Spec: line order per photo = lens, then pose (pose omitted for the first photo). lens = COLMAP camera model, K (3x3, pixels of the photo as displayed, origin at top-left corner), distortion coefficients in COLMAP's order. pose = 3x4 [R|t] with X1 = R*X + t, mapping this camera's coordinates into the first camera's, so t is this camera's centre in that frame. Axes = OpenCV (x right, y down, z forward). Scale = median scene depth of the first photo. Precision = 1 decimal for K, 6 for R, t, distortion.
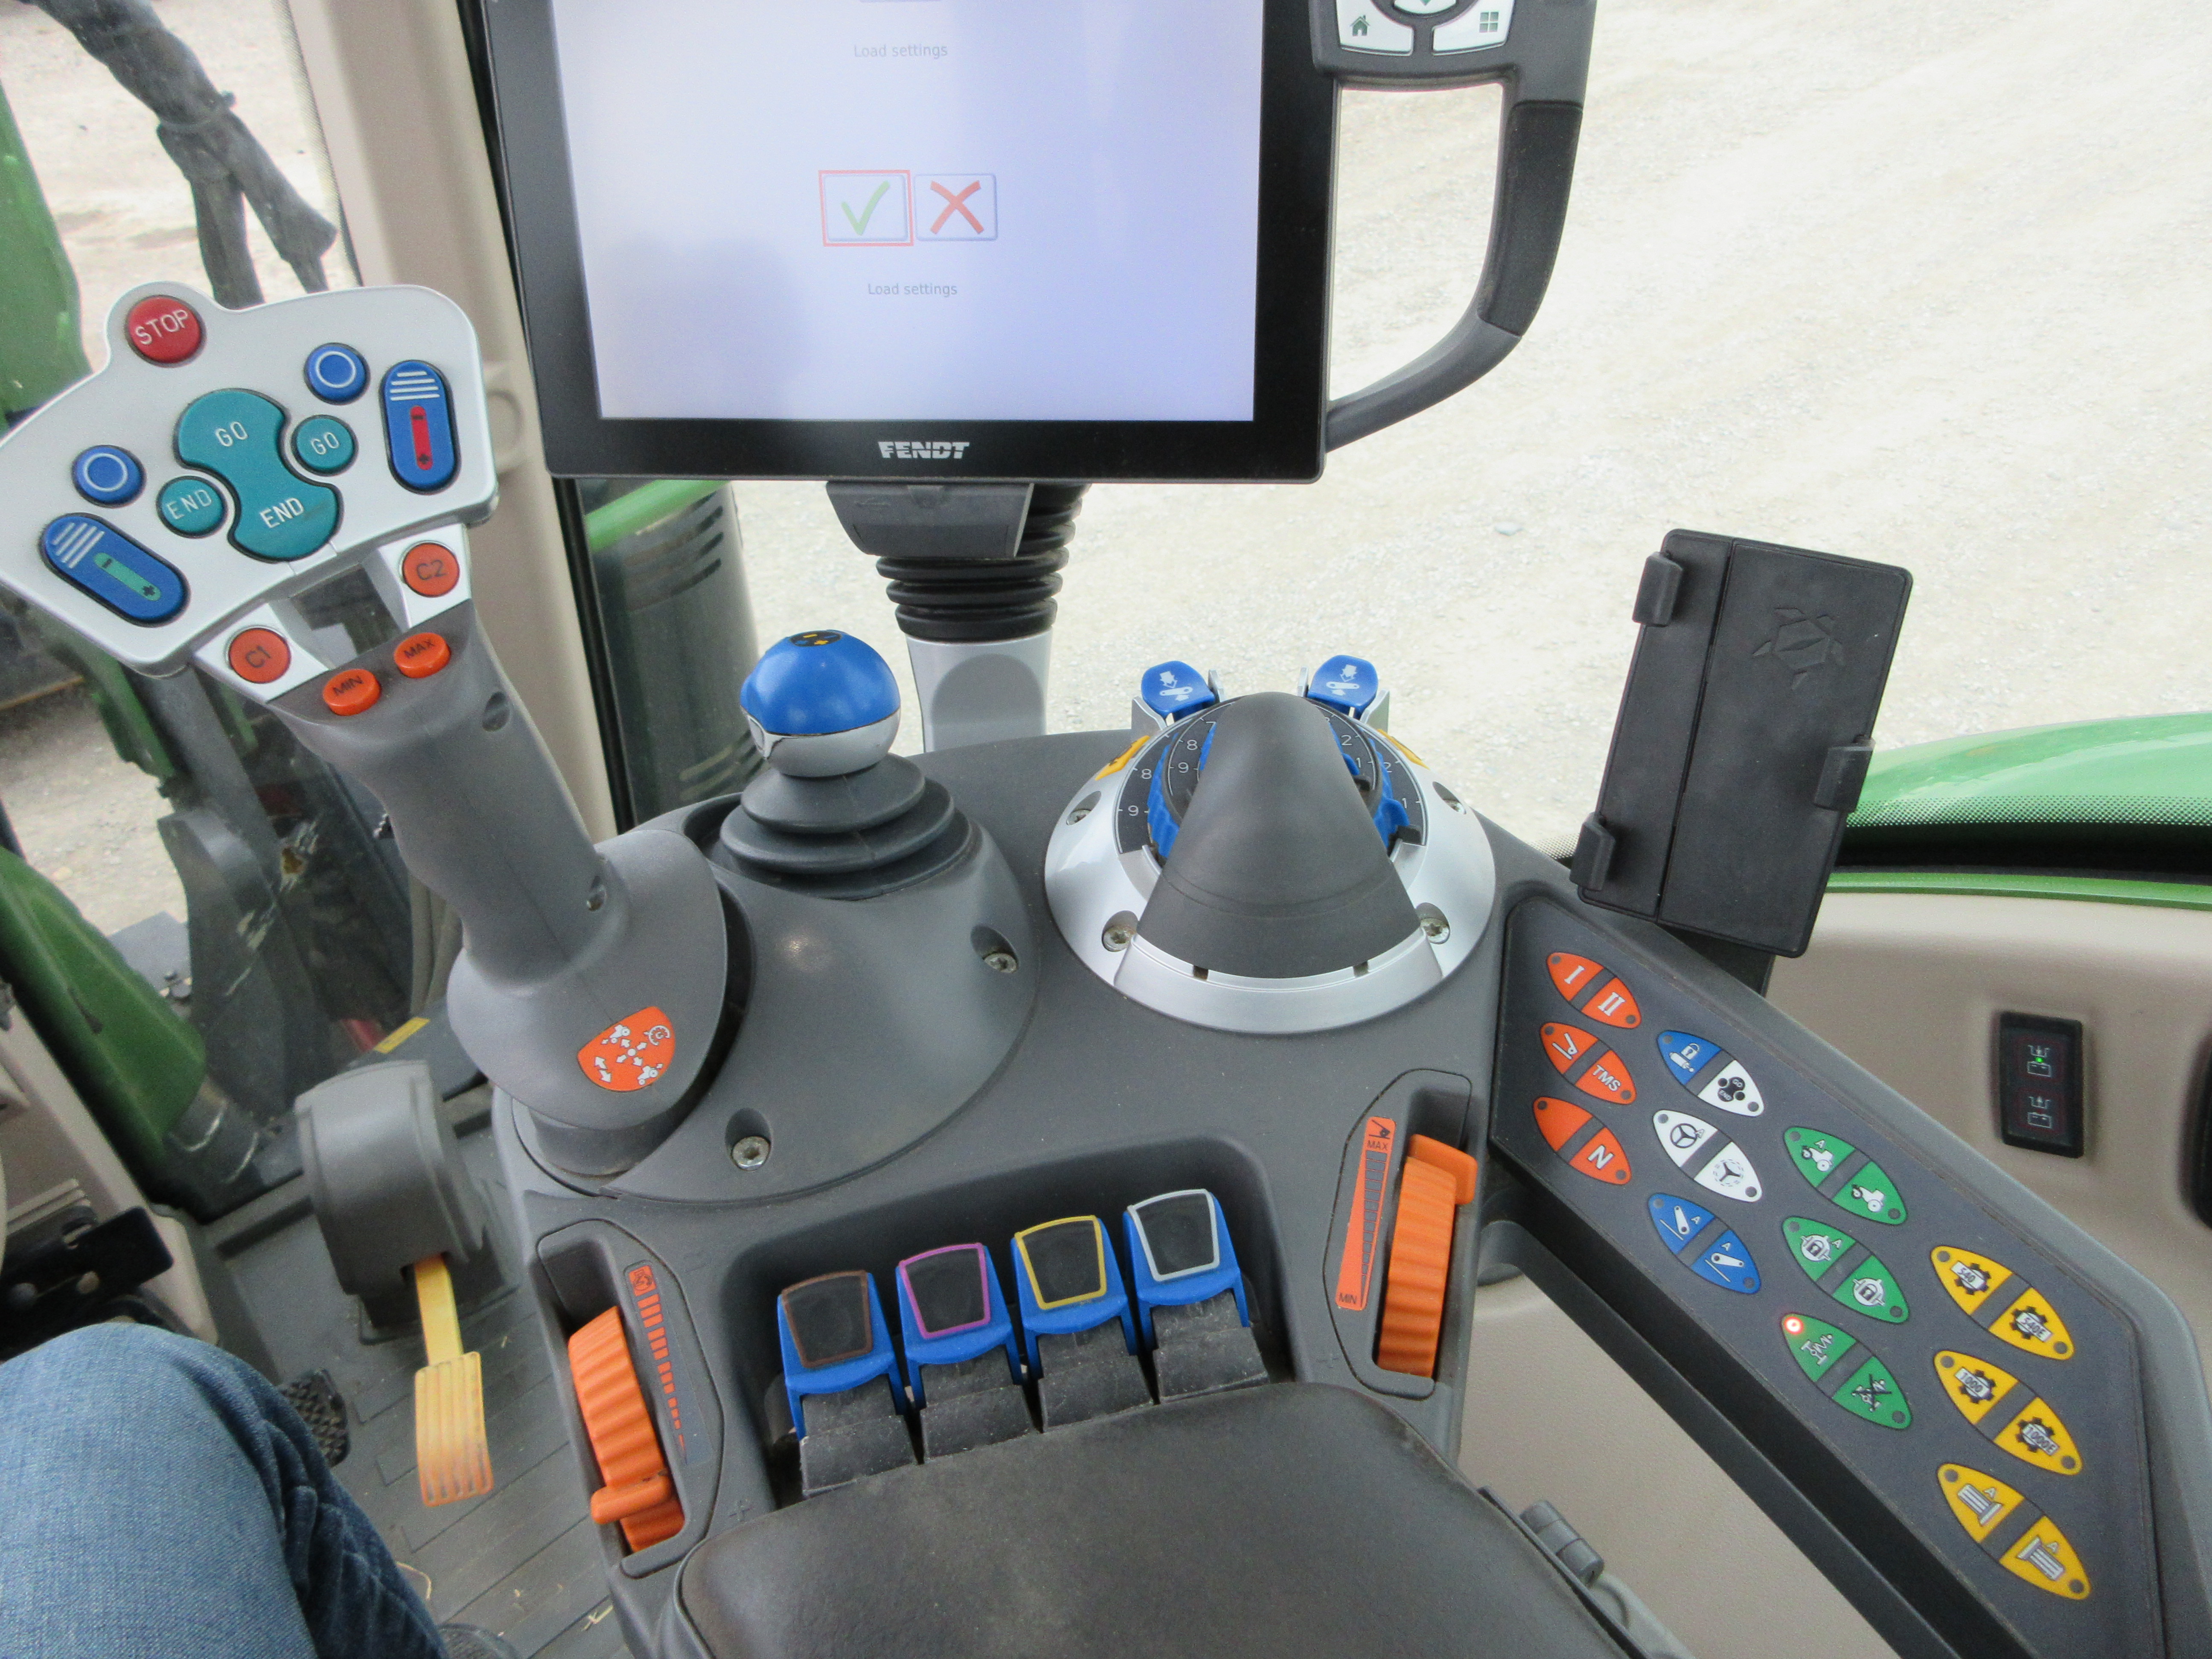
lens RADIAL K [[1648.4, 0, 1104.7], [0, 1648.4, 833.1], [0, 0, 1]] dist [-0.001494, 0.007139]
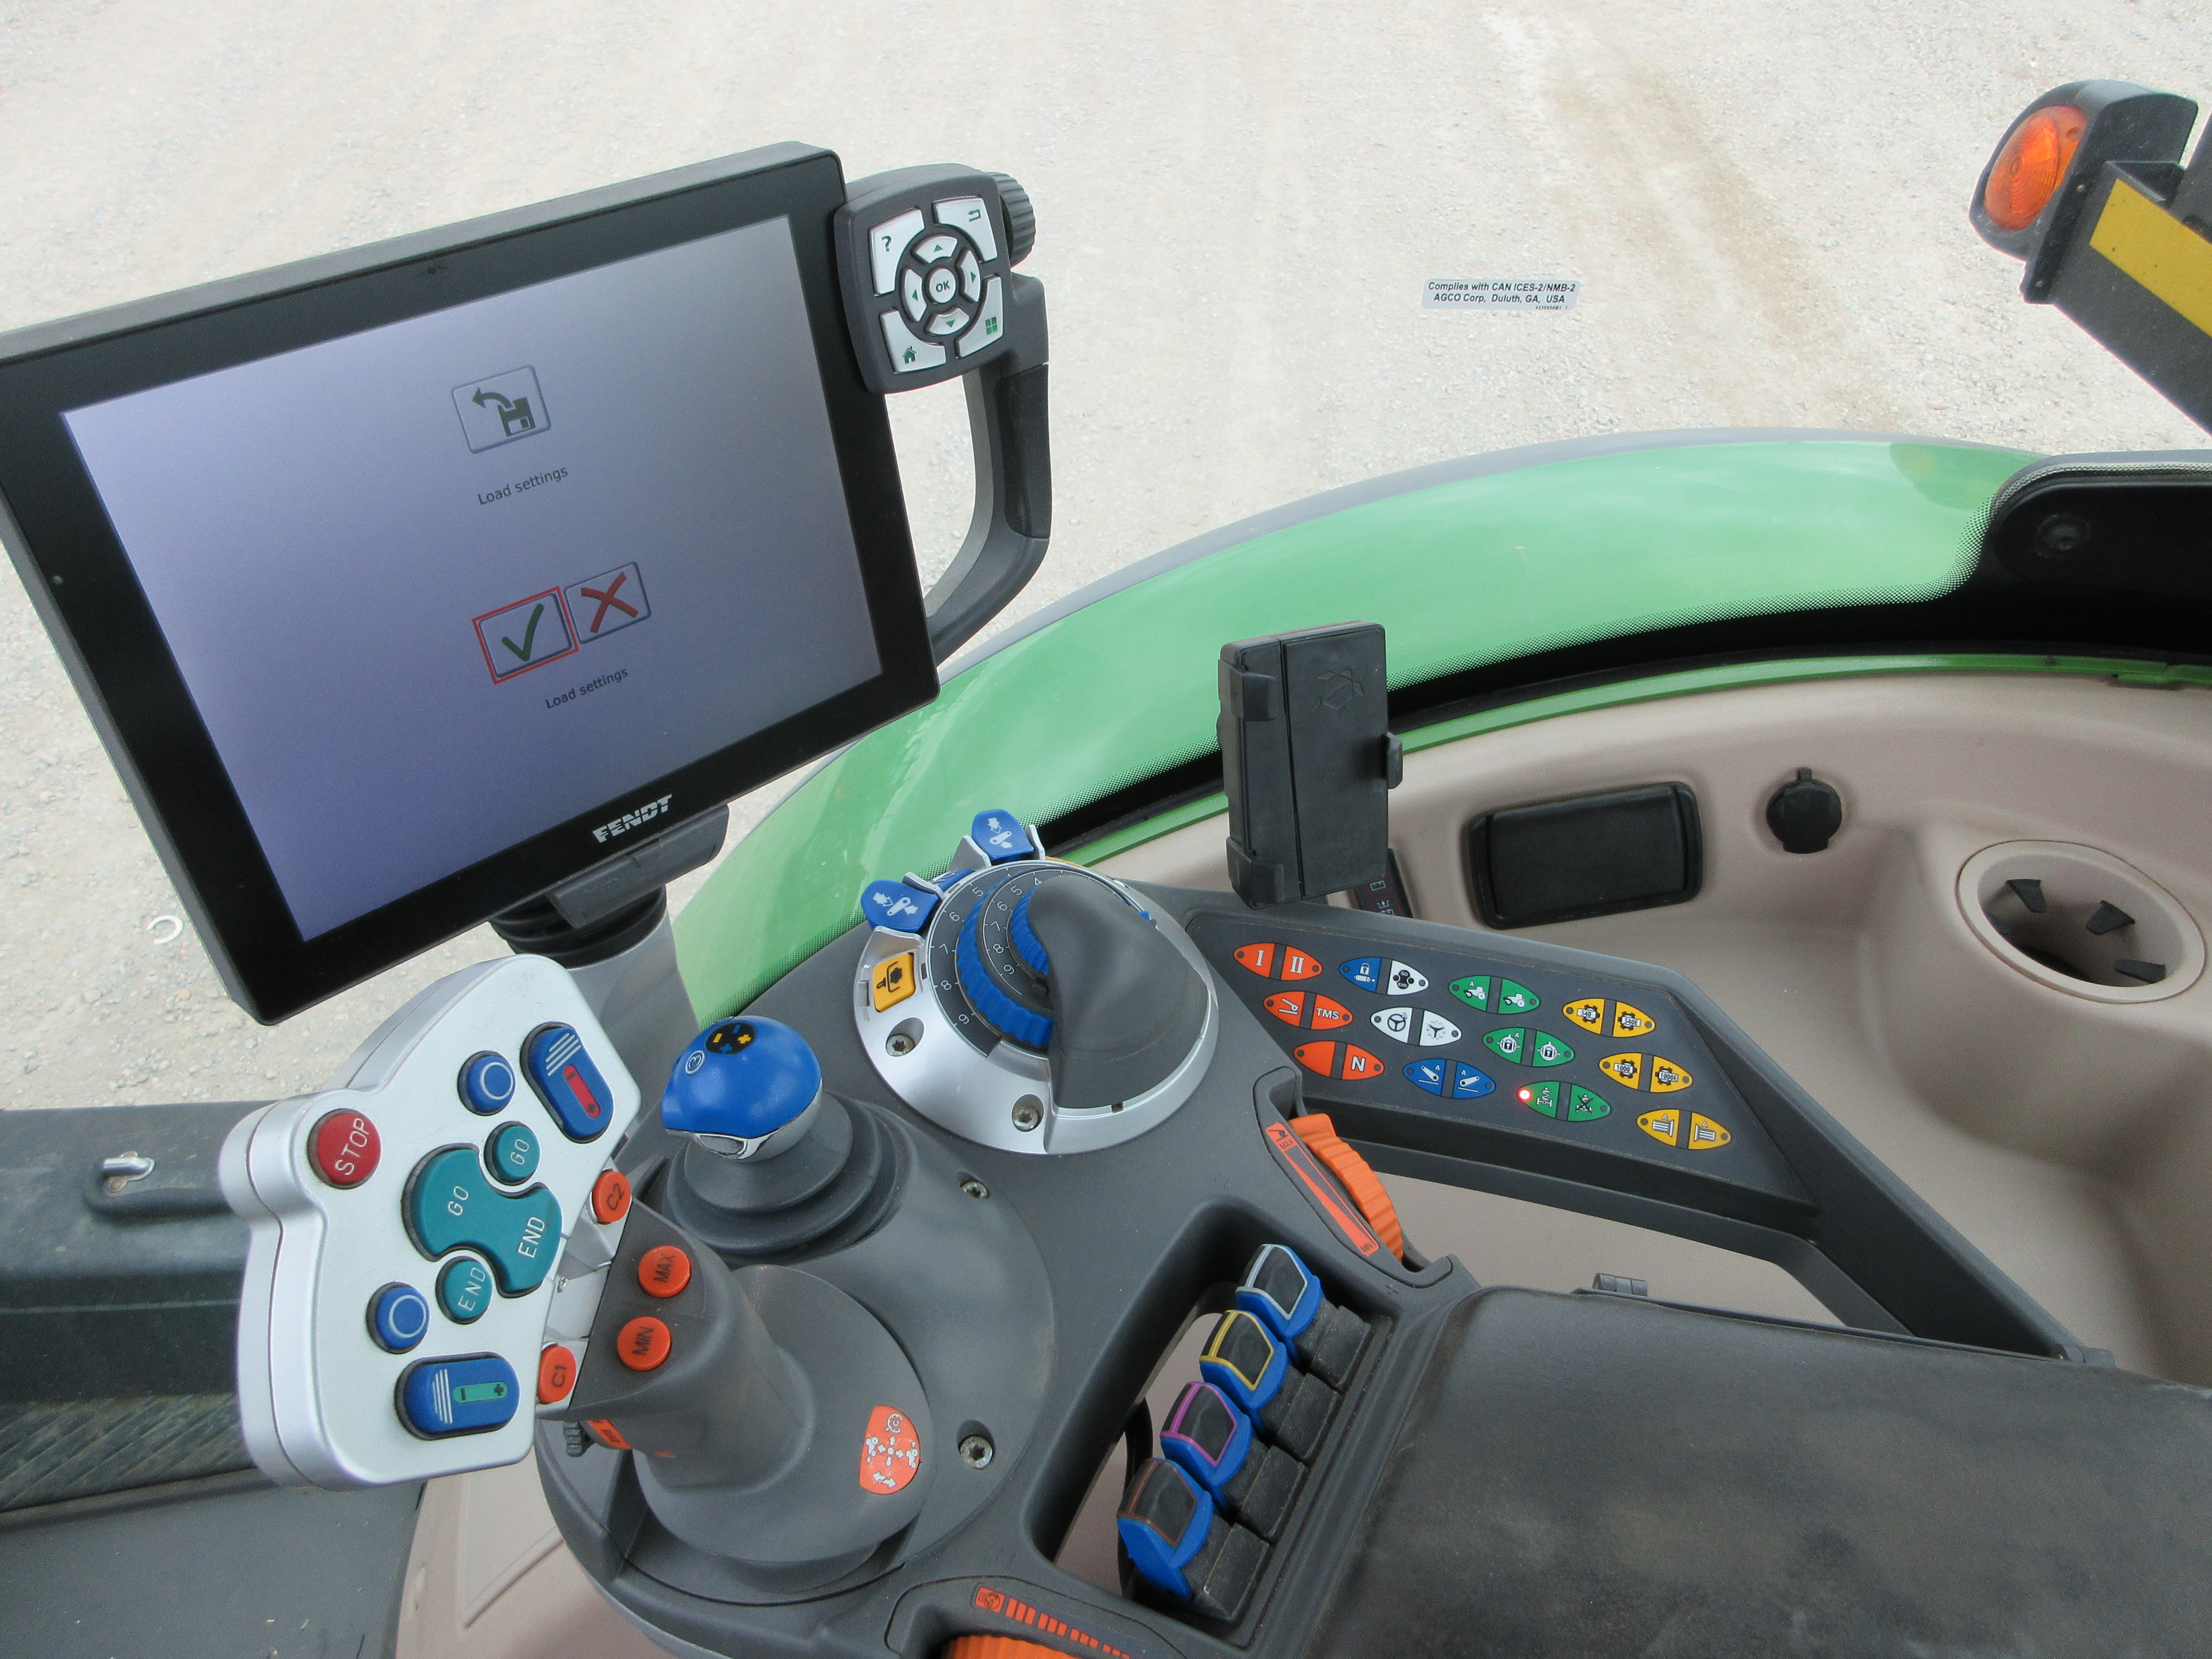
lens RADIAL K [[1648.4, 0, 1097.8], [0, 1648.4, 830.3], [0, 0, 1]] dist [-0.001494, 0.007139]
pose [[0.661304, -0.450108, 0.600067, -0.660327], [0.375289, 0.891176, 0.254880, -0.464460], [-0.649489, 0.056645, 0.758258, 0.034882]]
